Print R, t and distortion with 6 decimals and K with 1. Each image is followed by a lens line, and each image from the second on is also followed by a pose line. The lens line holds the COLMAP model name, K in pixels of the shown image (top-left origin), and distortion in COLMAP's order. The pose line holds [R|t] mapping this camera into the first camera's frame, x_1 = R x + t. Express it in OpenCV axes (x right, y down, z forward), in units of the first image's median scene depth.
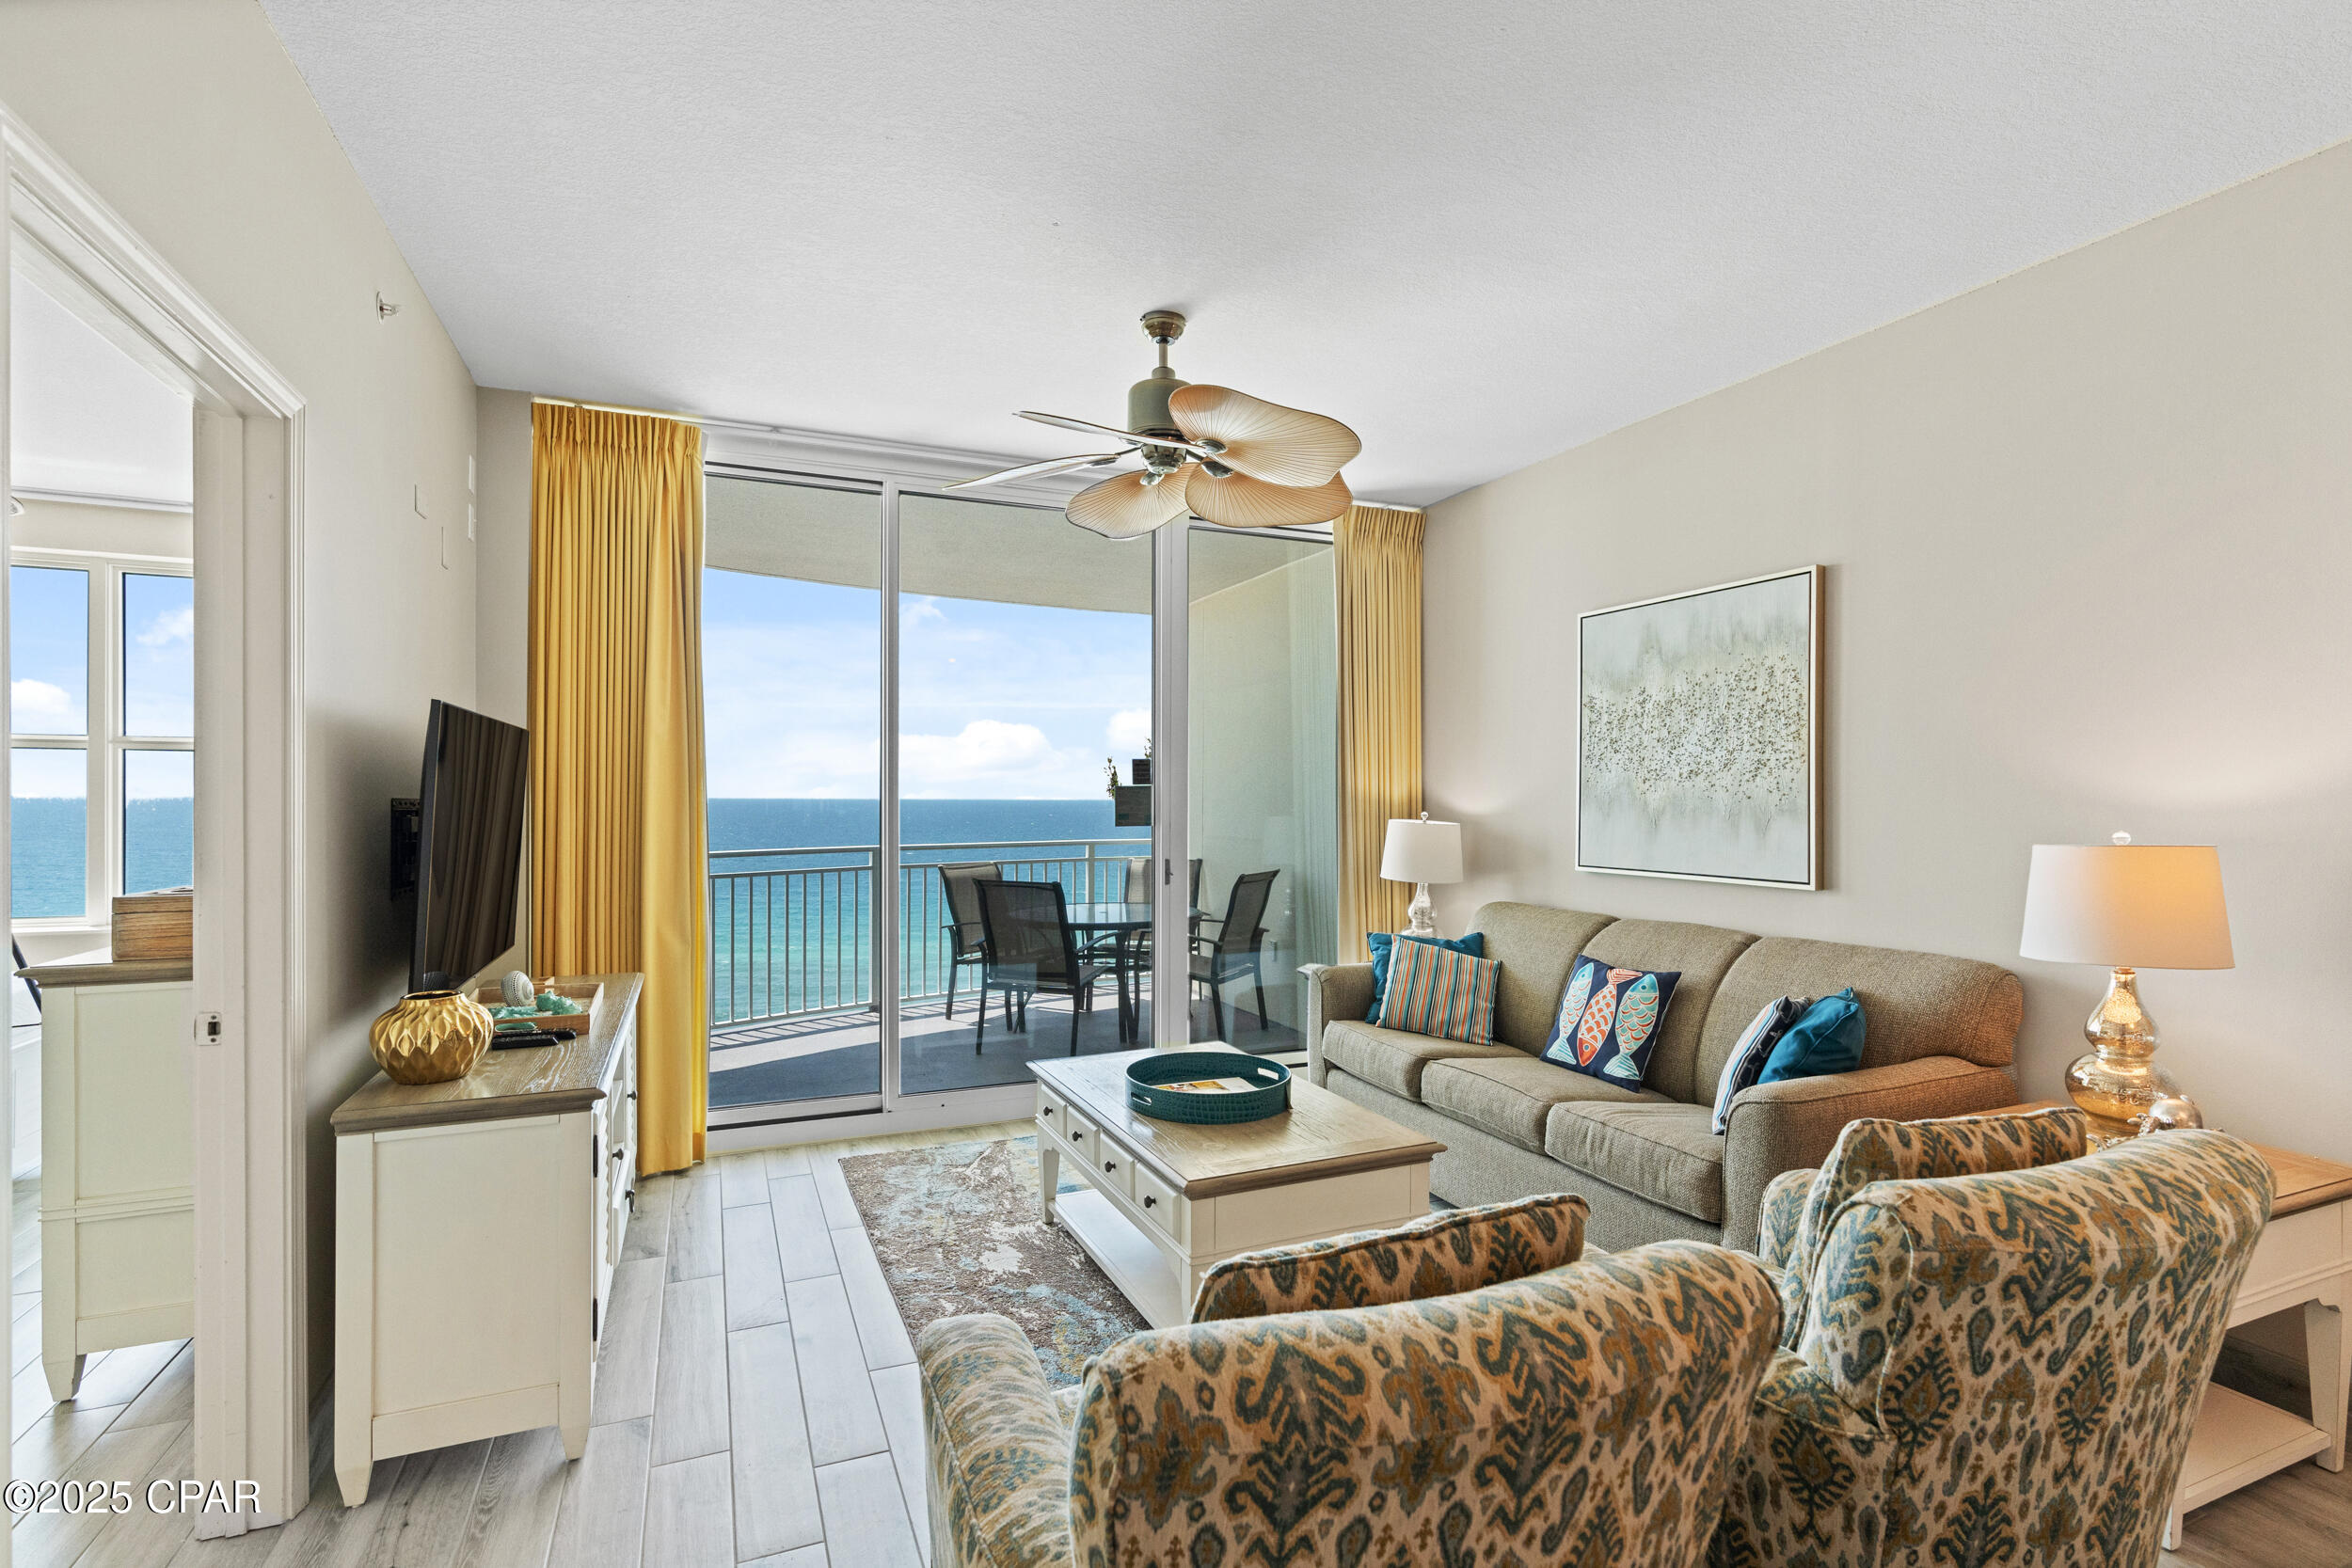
lens RADIAL K [[1098.5, 0, 1179.5], [0, 1098.5, 798.4], [0, 0, 1]] dist [-0.012735, 0.000850]
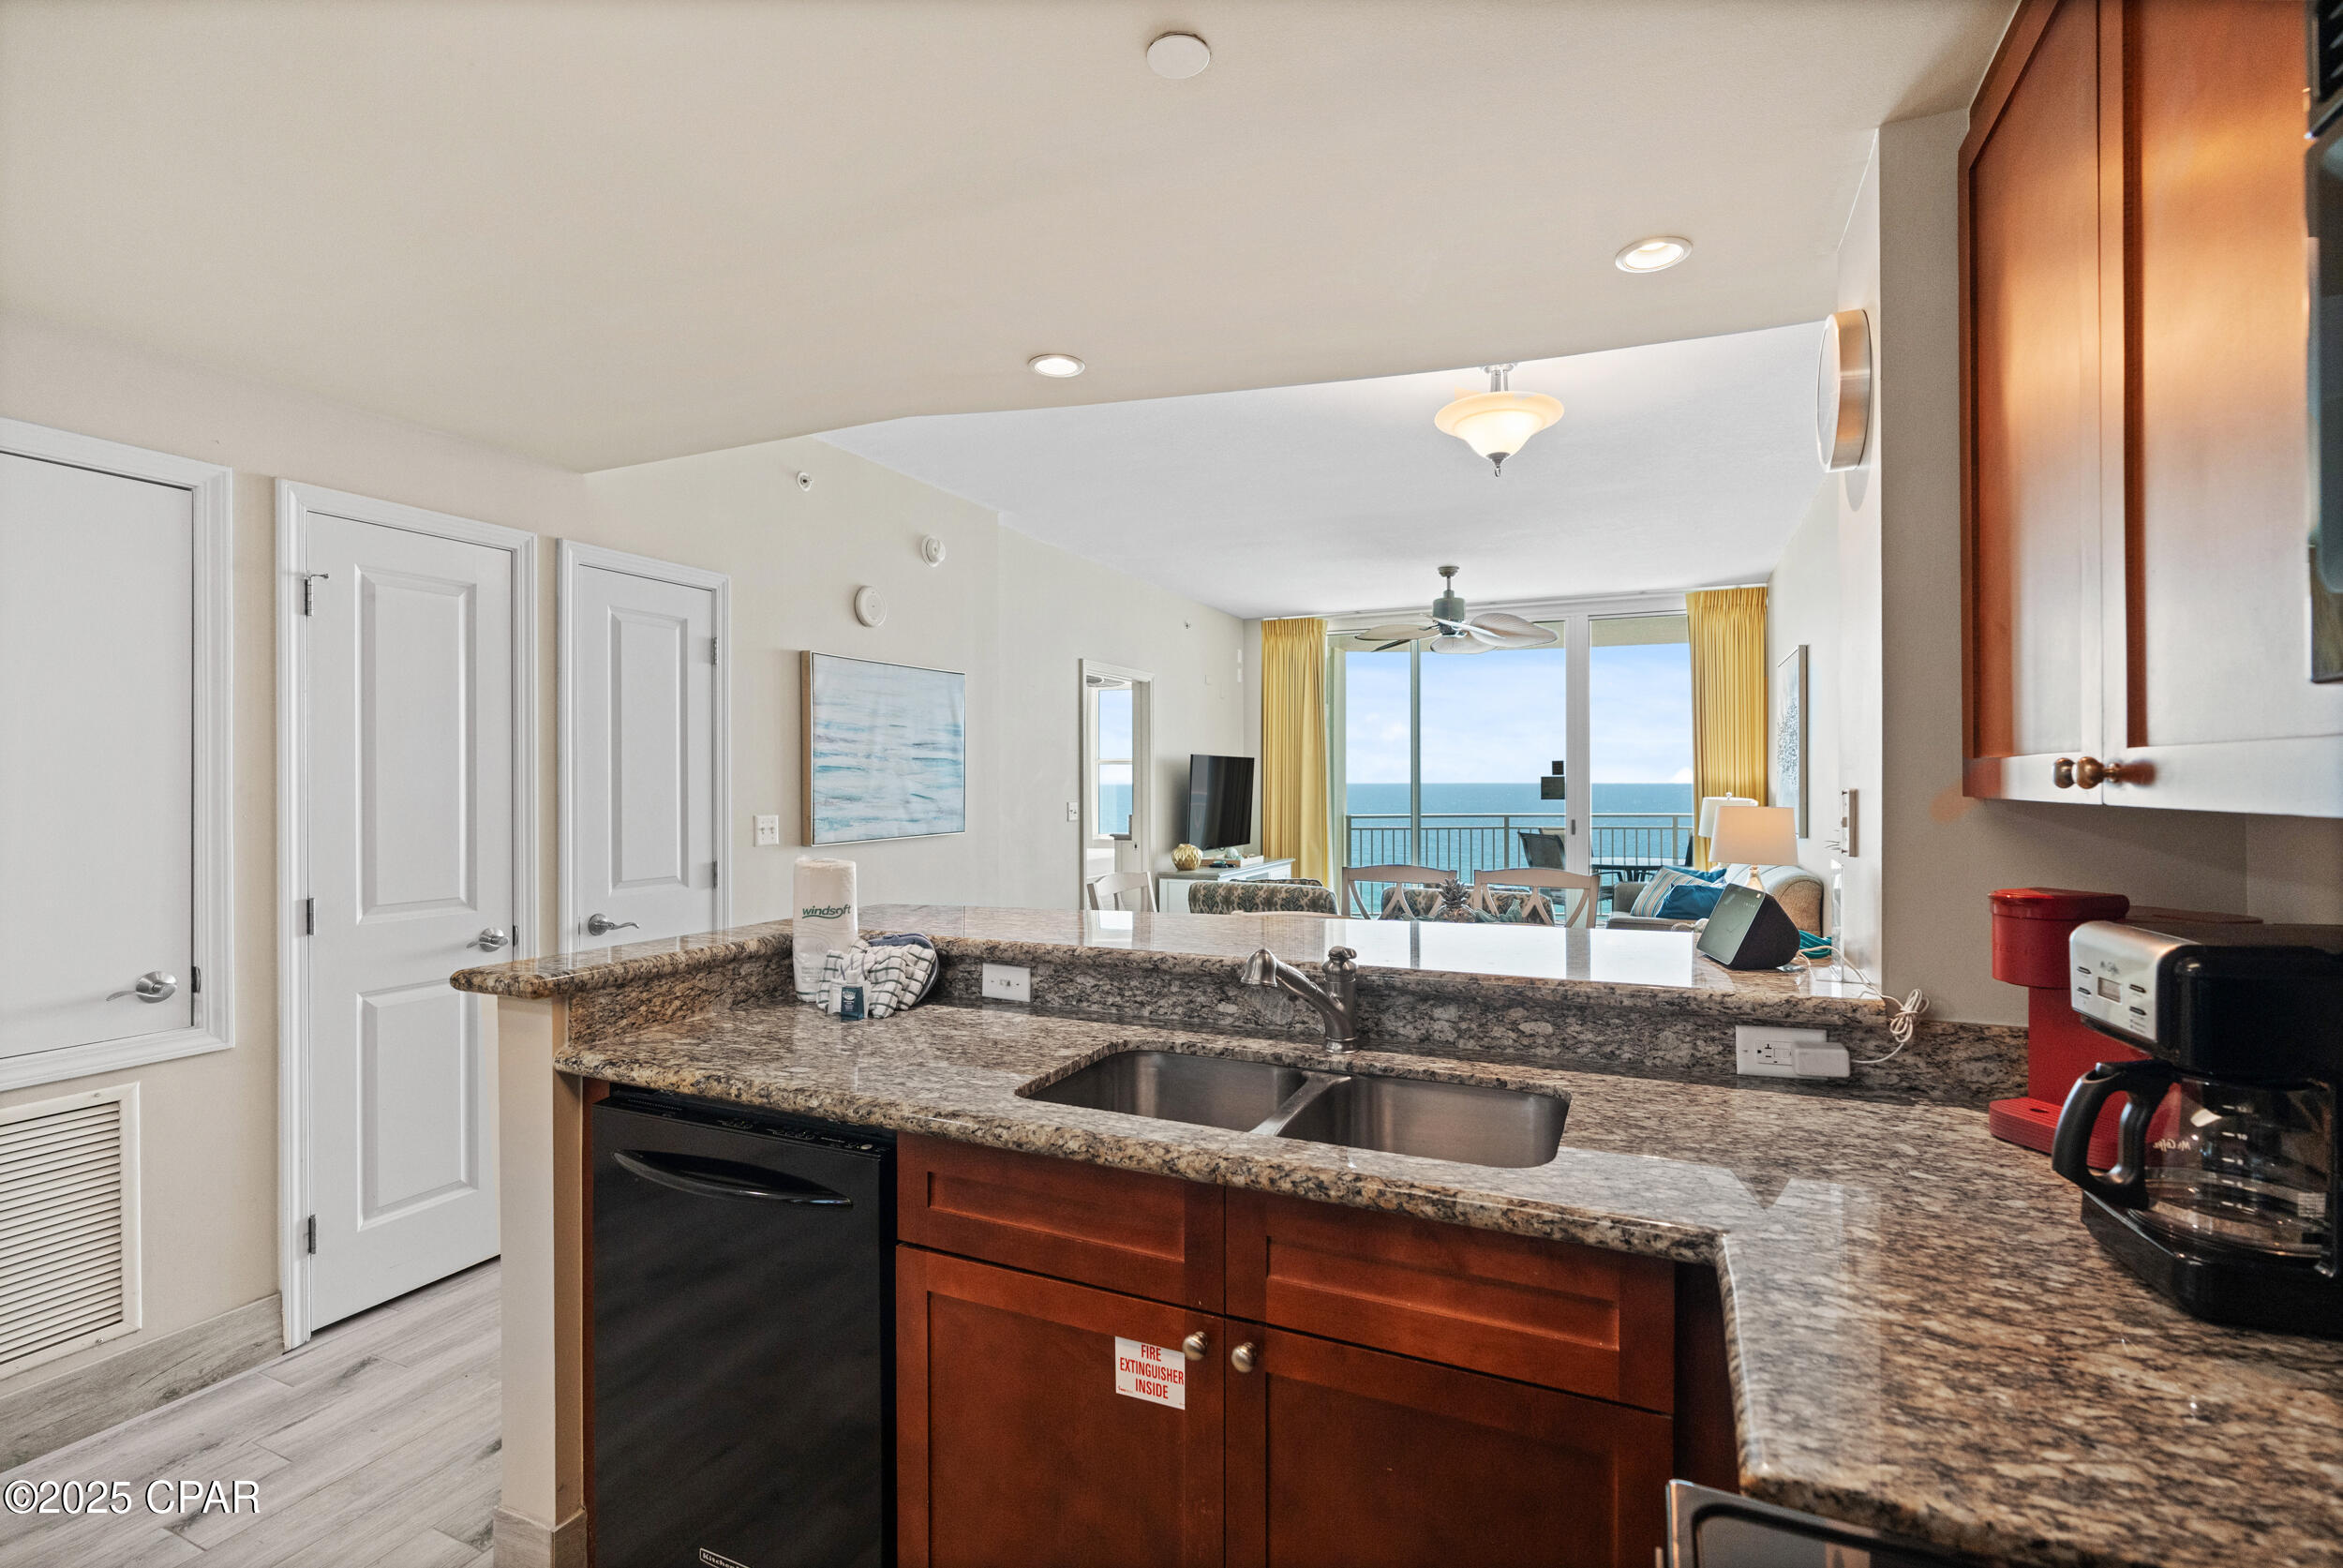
lens RADIAL K [[1052.5, 0, 1179.2], [0, 1052.5, 778.4], [0, 0, 1]] dist [-0.010413, 0.001391]
pose [[0.675834, -0.006330, -0.737027, 1.051881], [0.003322, 0.999979, -0.005543, -0.001757], [0.737047, 0.001298, 0.675840, -0.746144]]
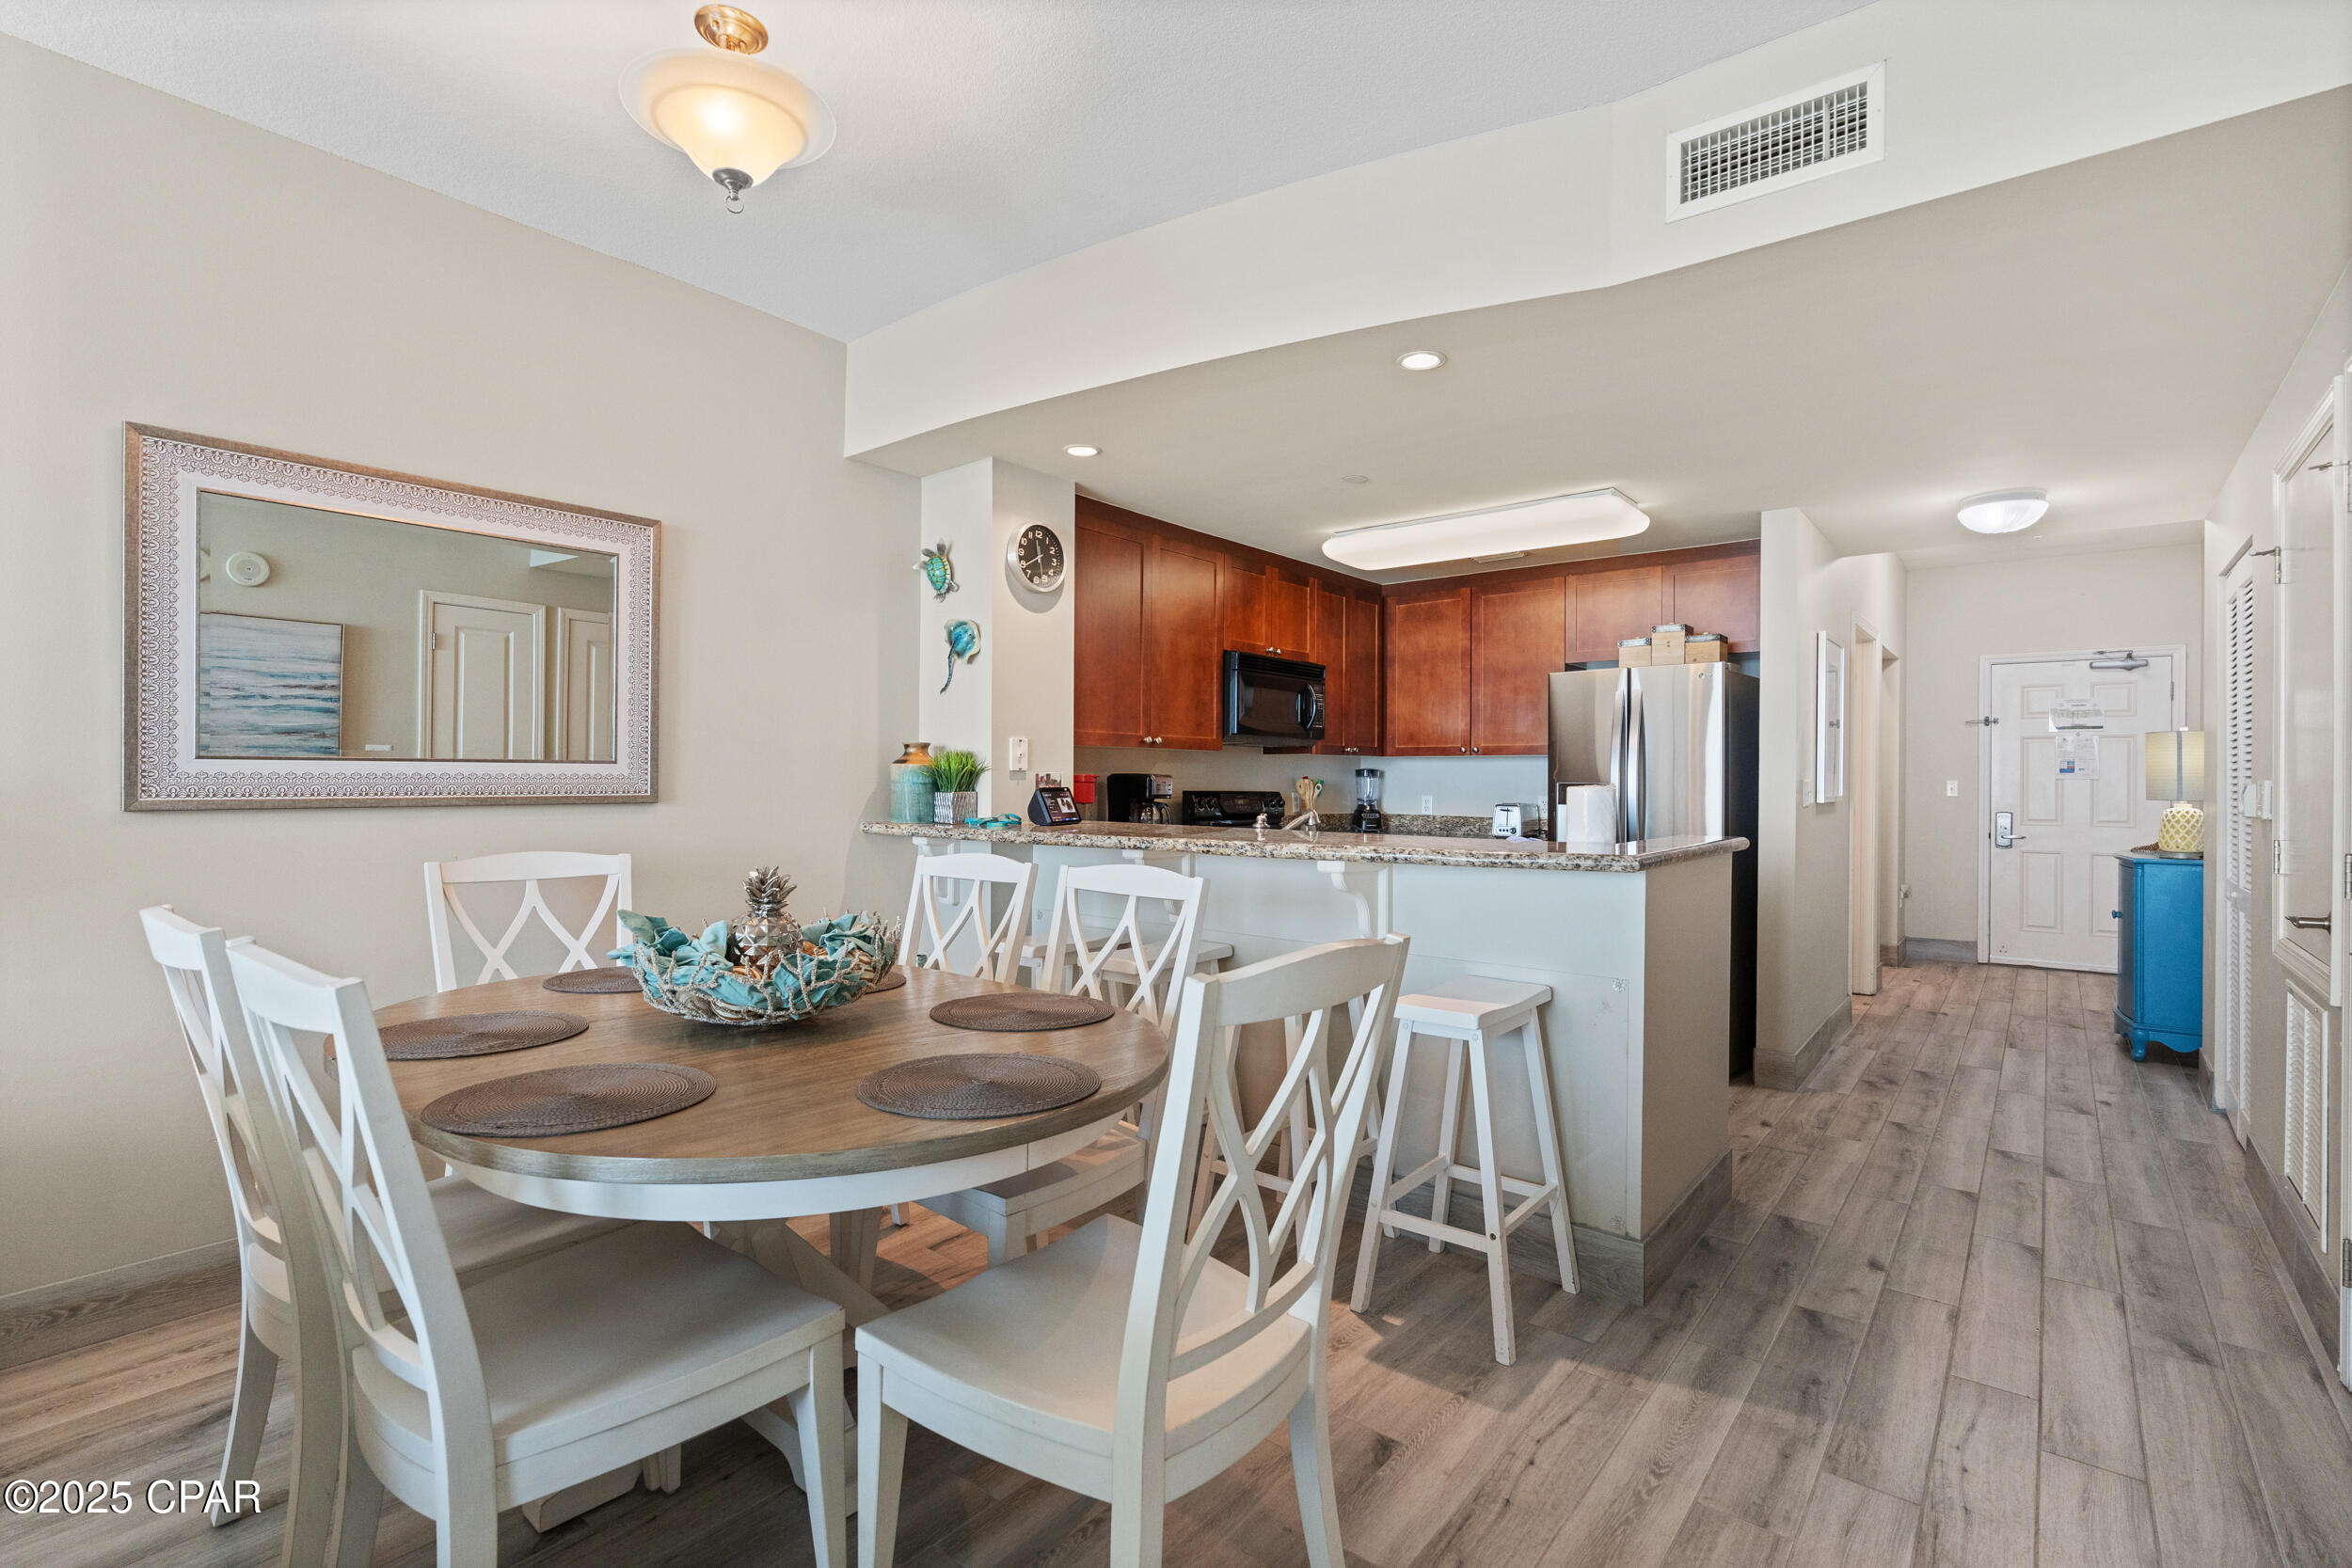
lens RADIAL K [[1072.9, 0, 1181.3], [0, 1072.9, 777.3], [0, 0, 1]] dist [-0.007354, 0.000594]
pose [[-0.461134, -0.008828, 0.887286, -0.107627], [-0.010068, 0.999938, 0.004717, 0.032474], [-0.887273, -0.006758, -0.461195, 0.167847]]
